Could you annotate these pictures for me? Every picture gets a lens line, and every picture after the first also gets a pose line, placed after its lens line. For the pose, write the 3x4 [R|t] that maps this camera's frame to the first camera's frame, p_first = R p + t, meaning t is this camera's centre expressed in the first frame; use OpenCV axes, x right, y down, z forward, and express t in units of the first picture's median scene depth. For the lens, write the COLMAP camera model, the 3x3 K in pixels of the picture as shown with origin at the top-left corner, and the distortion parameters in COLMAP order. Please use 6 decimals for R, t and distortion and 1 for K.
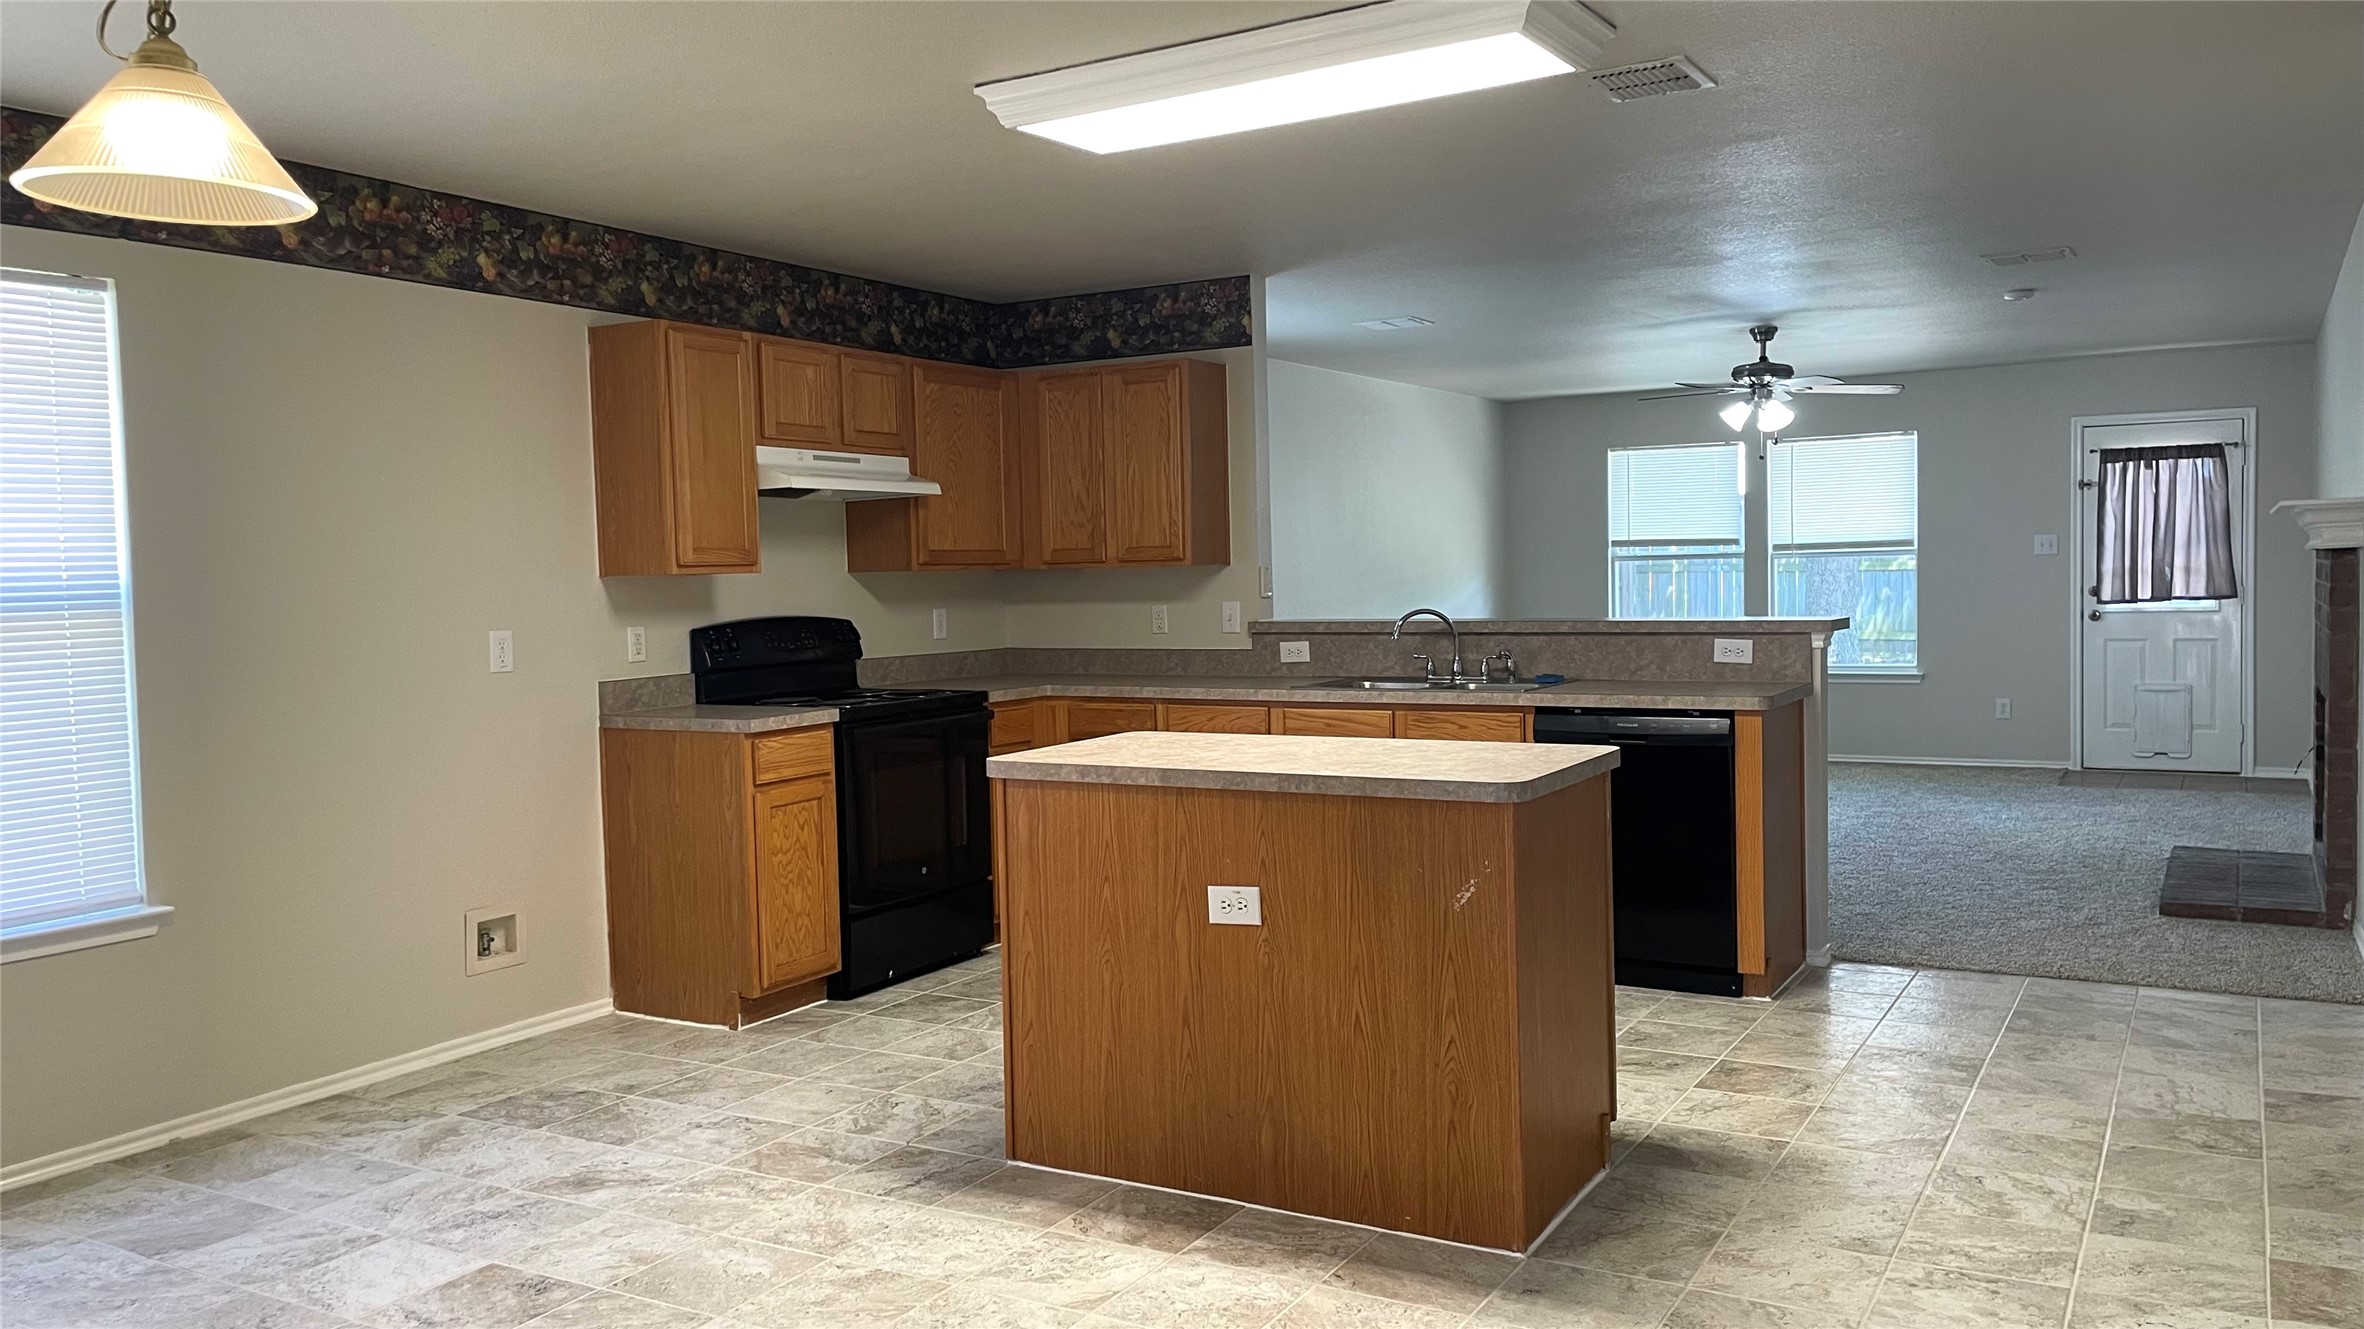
lens RADIAL K [[1765.9, 0, 1182.0], [0, 1765.9, 664.5], [0, 0, 1]] dist [0.072367, -0.102652]
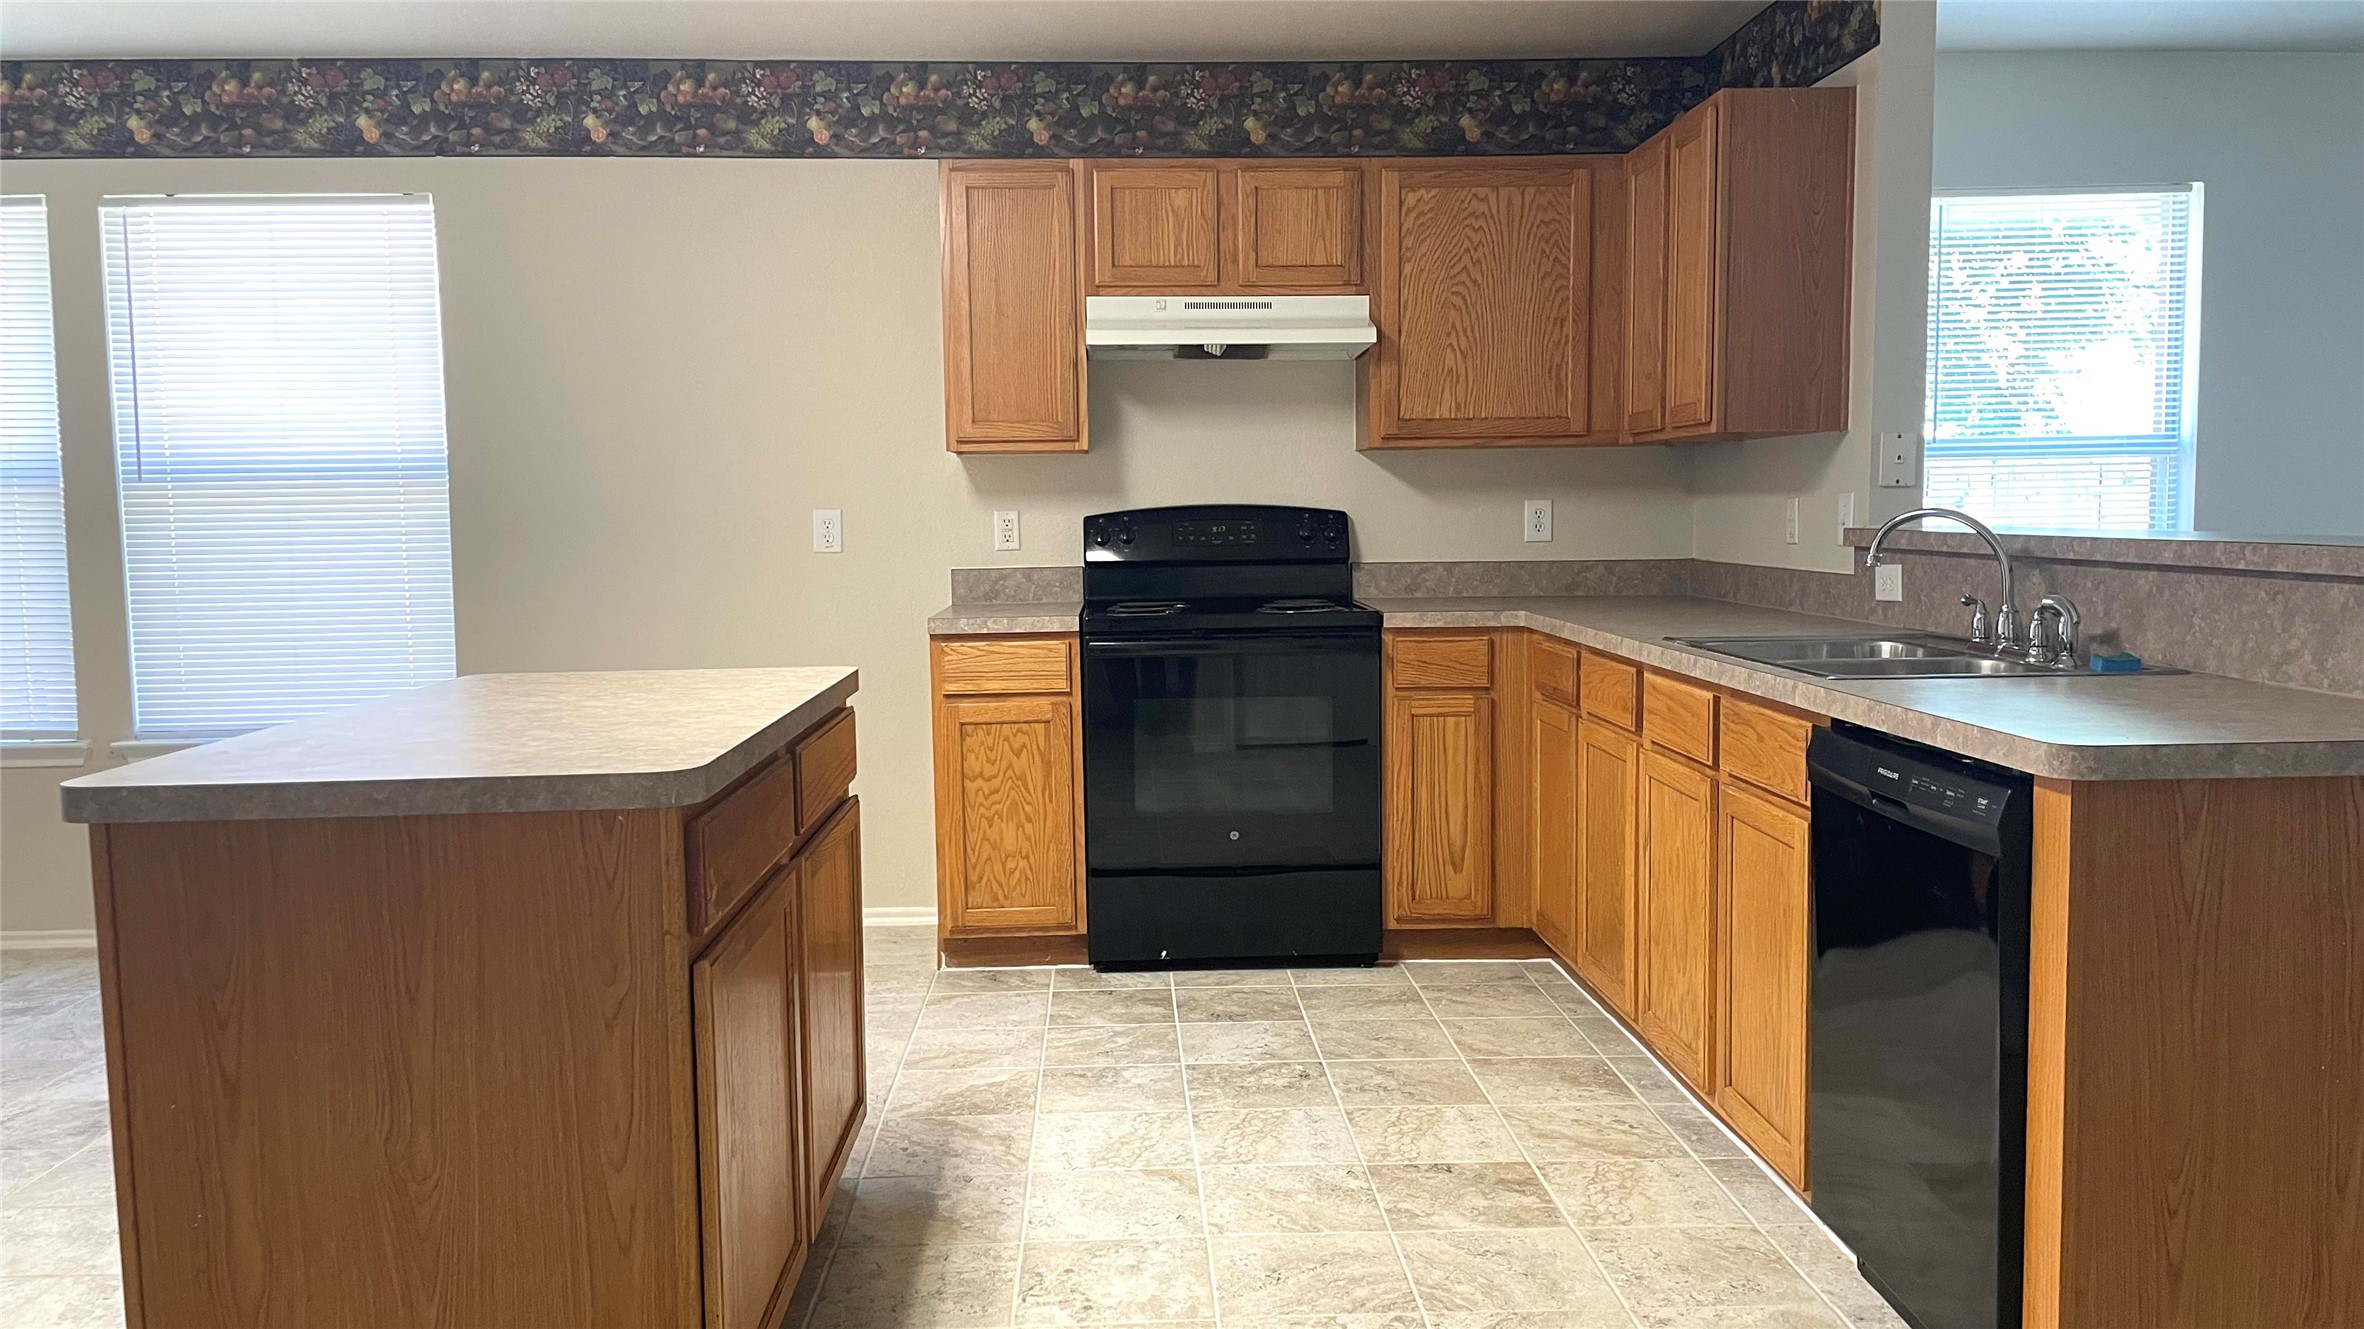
lens RADIAL K [[1711.9, 0, 1182.0], [0, 1711.9, 664.5], [0, 0, 1]] dist [0.089446, -0.124536]
pose [[0.537899, 0.092178, -0.837955, 0.488912], [-0.046646, 0.995736, 0.079591, -0.017387], [0.841718, -0.003724, 0.539905, 0.611545]]
